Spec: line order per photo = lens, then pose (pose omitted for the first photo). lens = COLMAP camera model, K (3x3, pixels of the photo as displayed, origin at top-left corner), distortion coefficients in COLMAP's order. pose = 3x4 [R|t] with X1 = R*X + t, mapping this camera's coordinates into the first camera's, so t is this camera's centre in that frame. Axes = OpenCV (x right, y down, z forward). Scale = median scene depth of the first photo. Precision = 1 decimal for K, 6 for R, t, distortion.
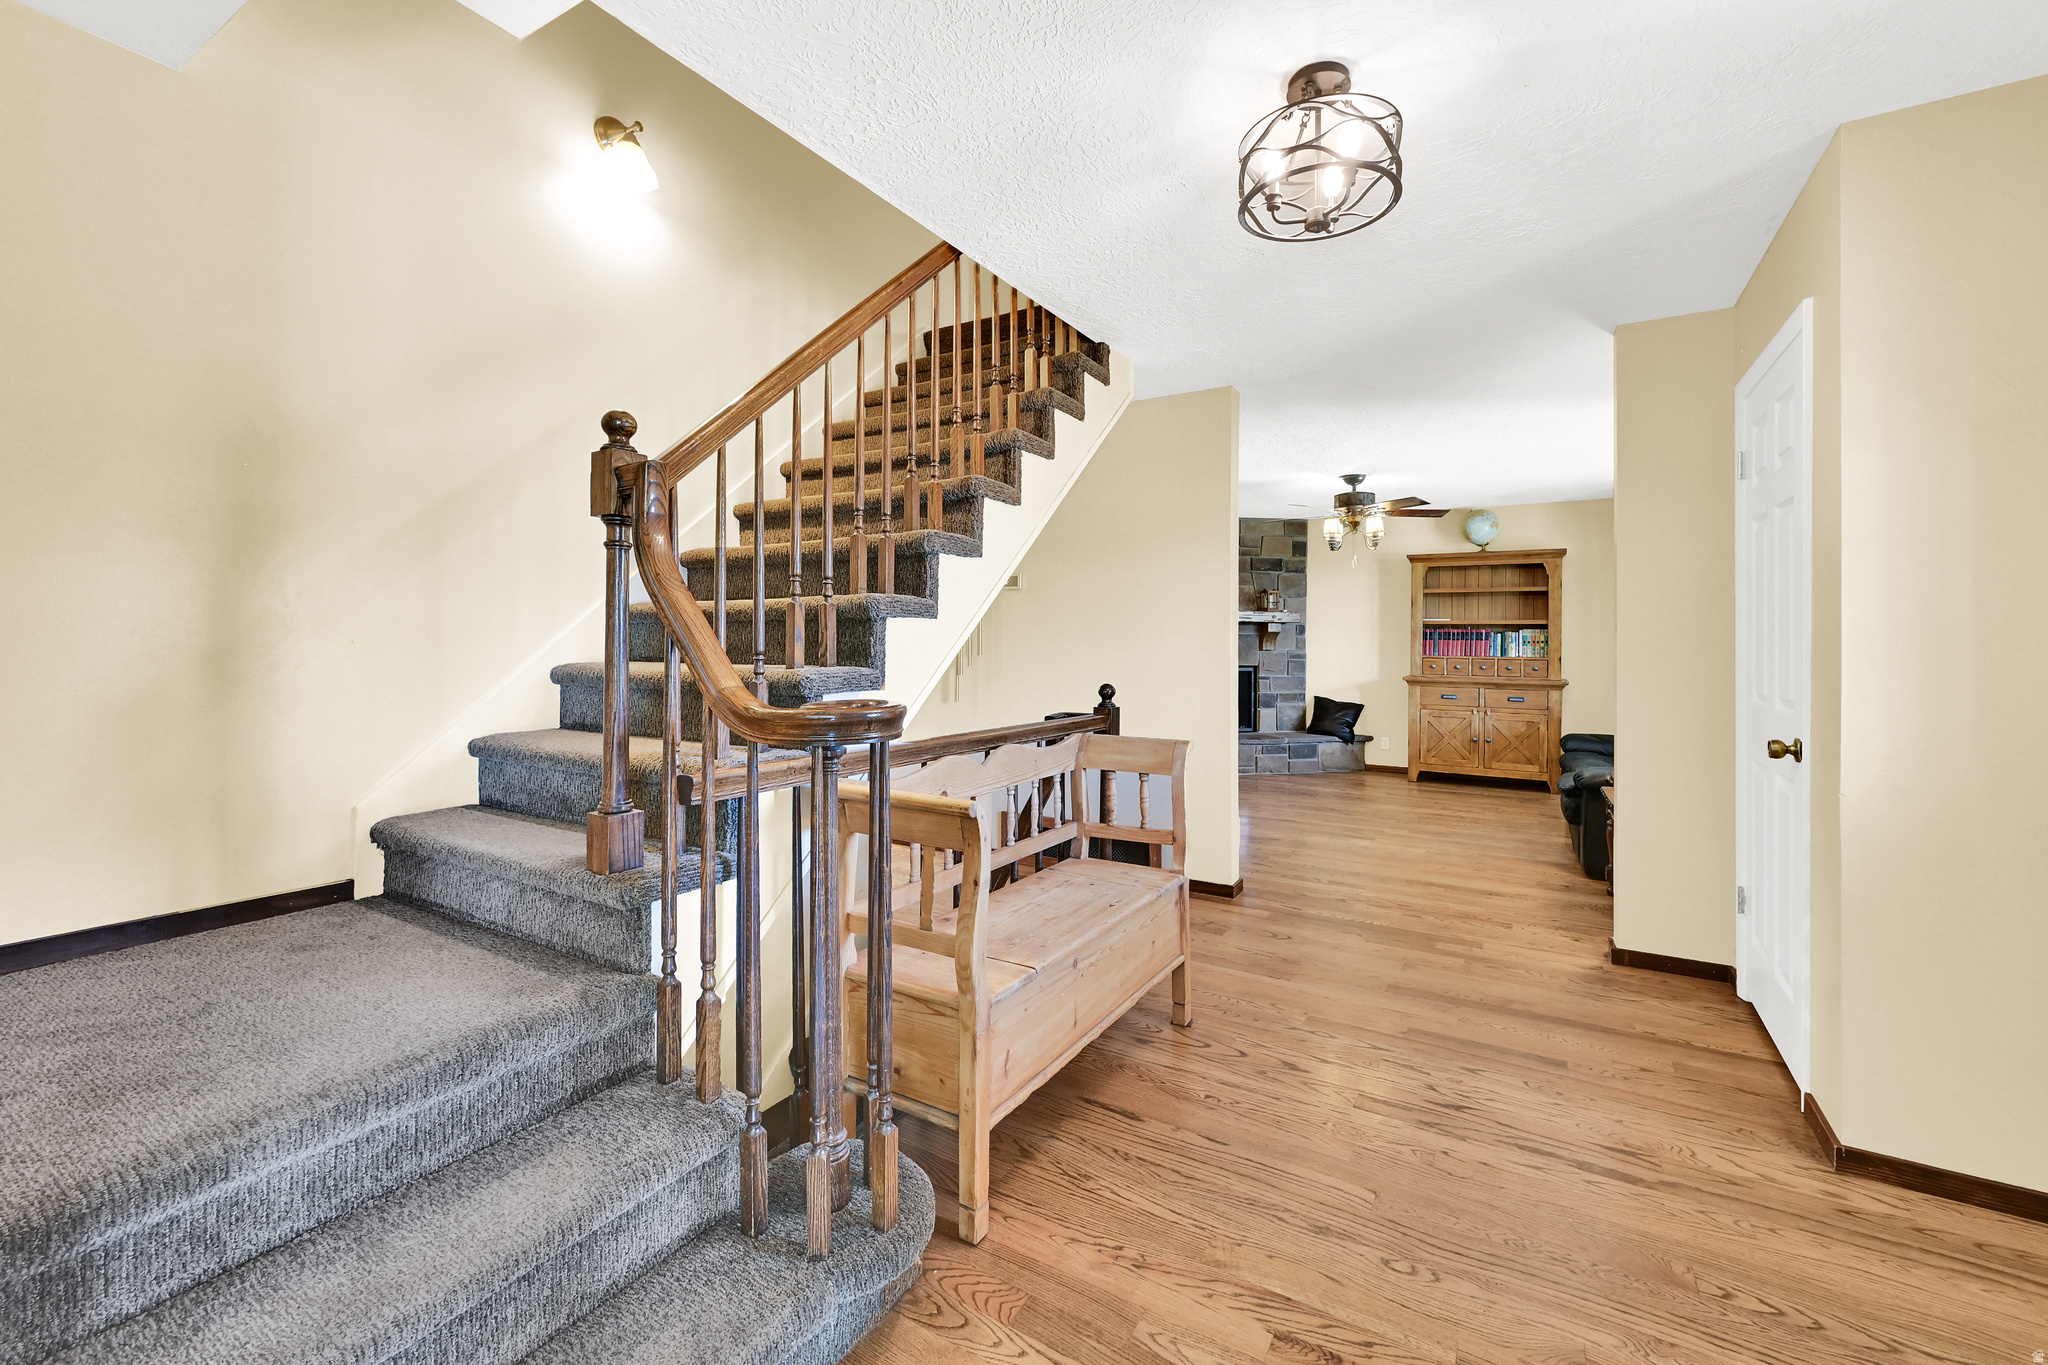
lens RADIAL K [[813.2, 0, 1017.4], [0, 813.2, 603.8], [0, 0, 1]] dist [0.000181, -0.000087]
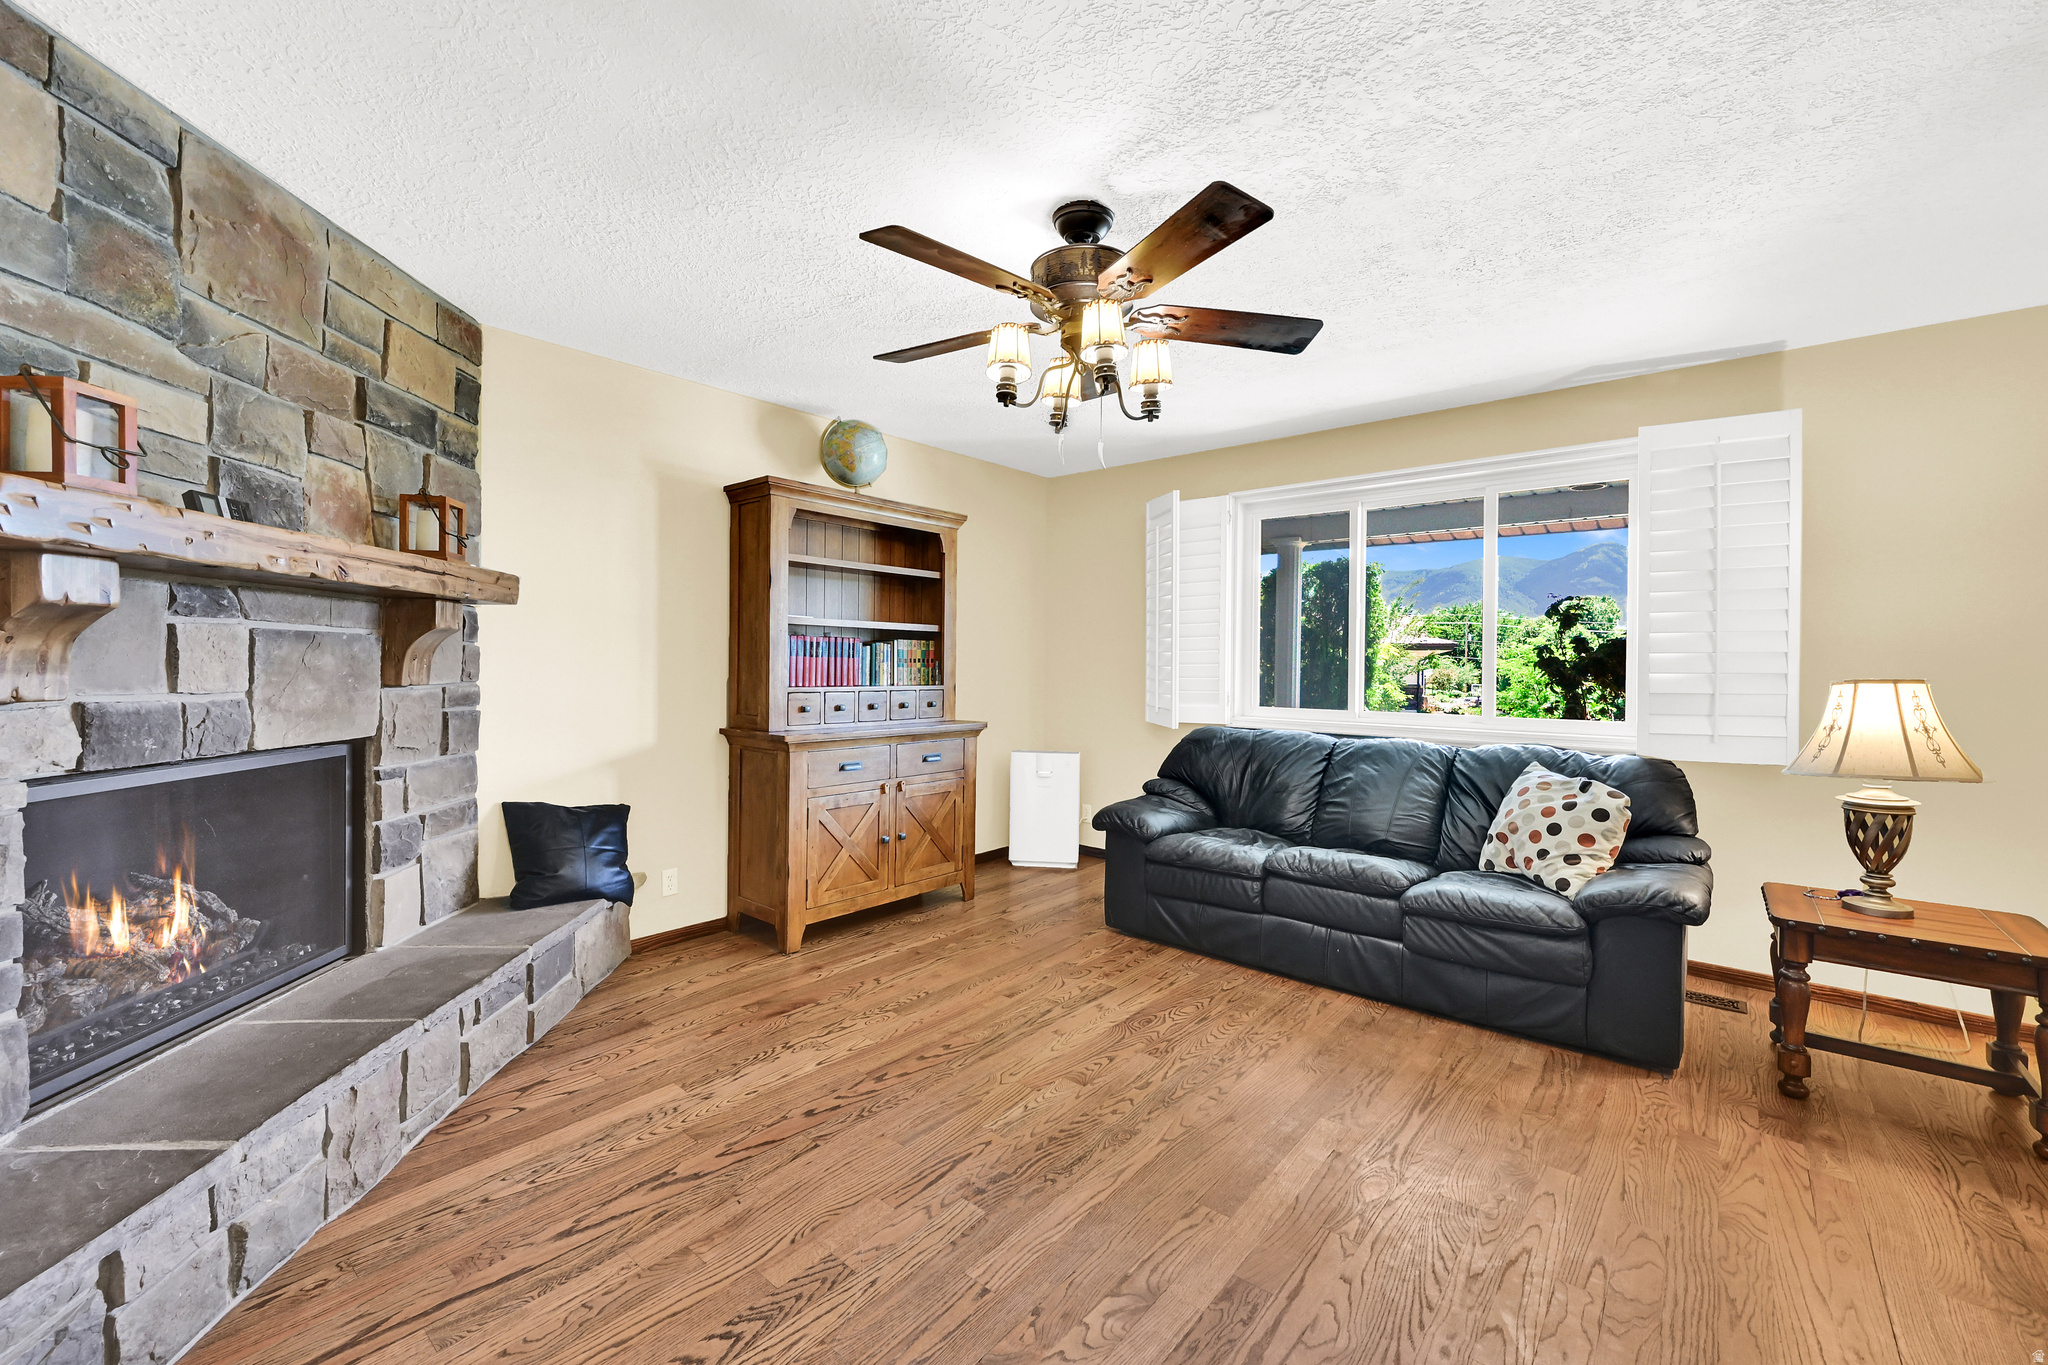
lens RADIAL K [[828.8, 0, 1026.0], [0, 828.8, 663.2], [0, 0, 1]] dist [-0.000413, -0.000495]
pose [[0.156547, -0.003510, 0.987664, 0.028659], [-0.050476, 0.998658, 0.011550, 0.035641], [-0.986380, -0.051661, 0.156160, 0.778992]]
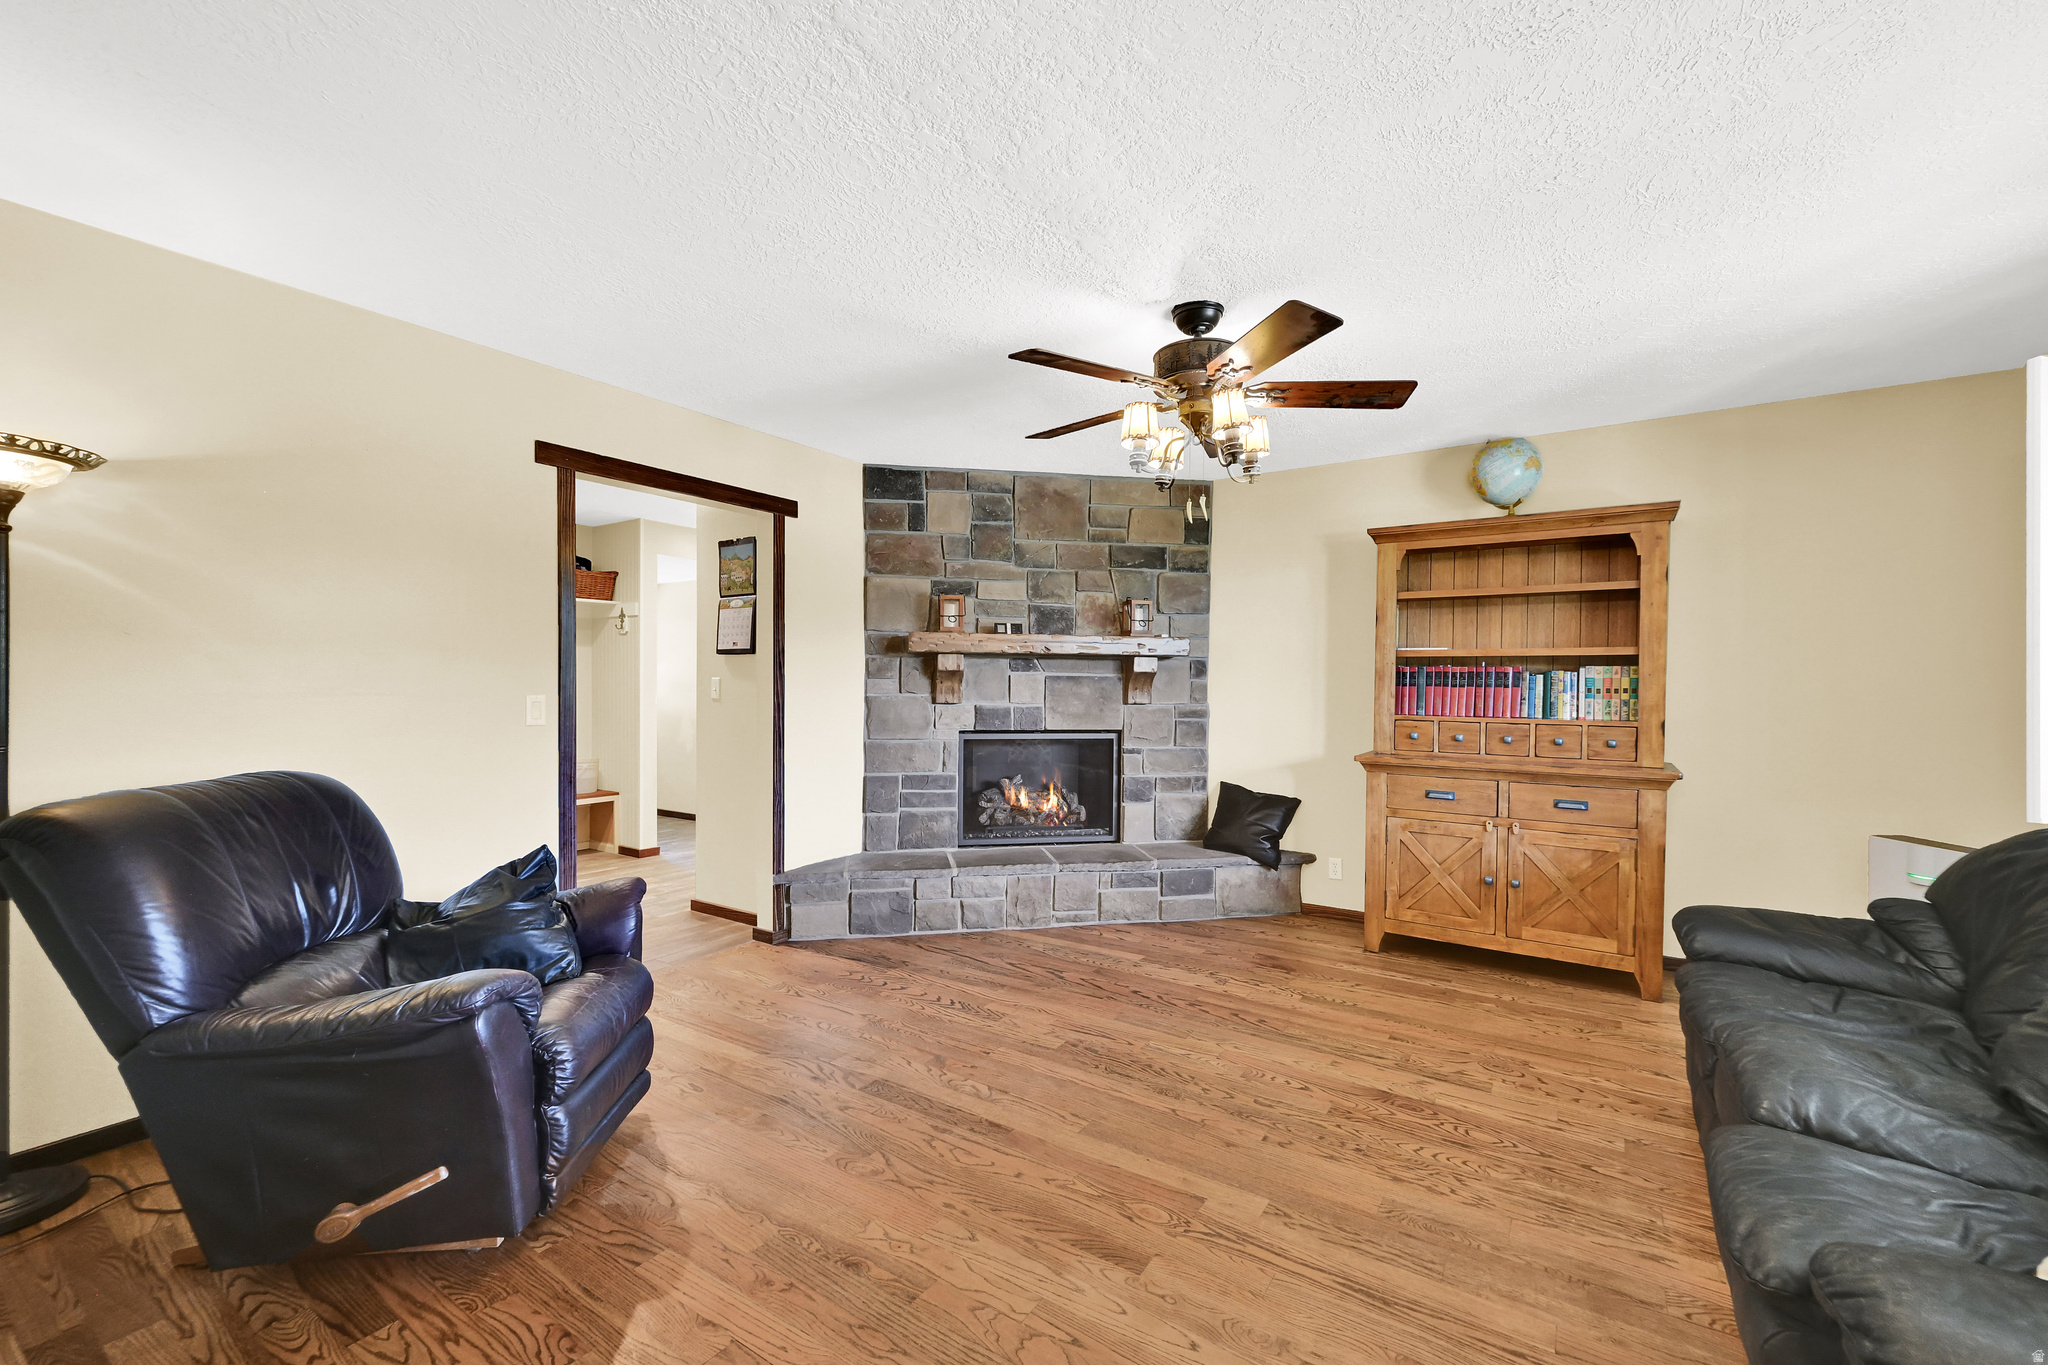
lens RADIAL K [[828.8, 0, 1026.0], [0, 828.8, 663.2], [0, 0, 1]] dist [-0.000413, -0.000495]
pose [[0.999346, 0.000472, -0.036168, 0.272996], [0.000124, 0.999864, 0.016463, 0.020004], [0.036171, -0.016457, 0.999210, 0.442453]]
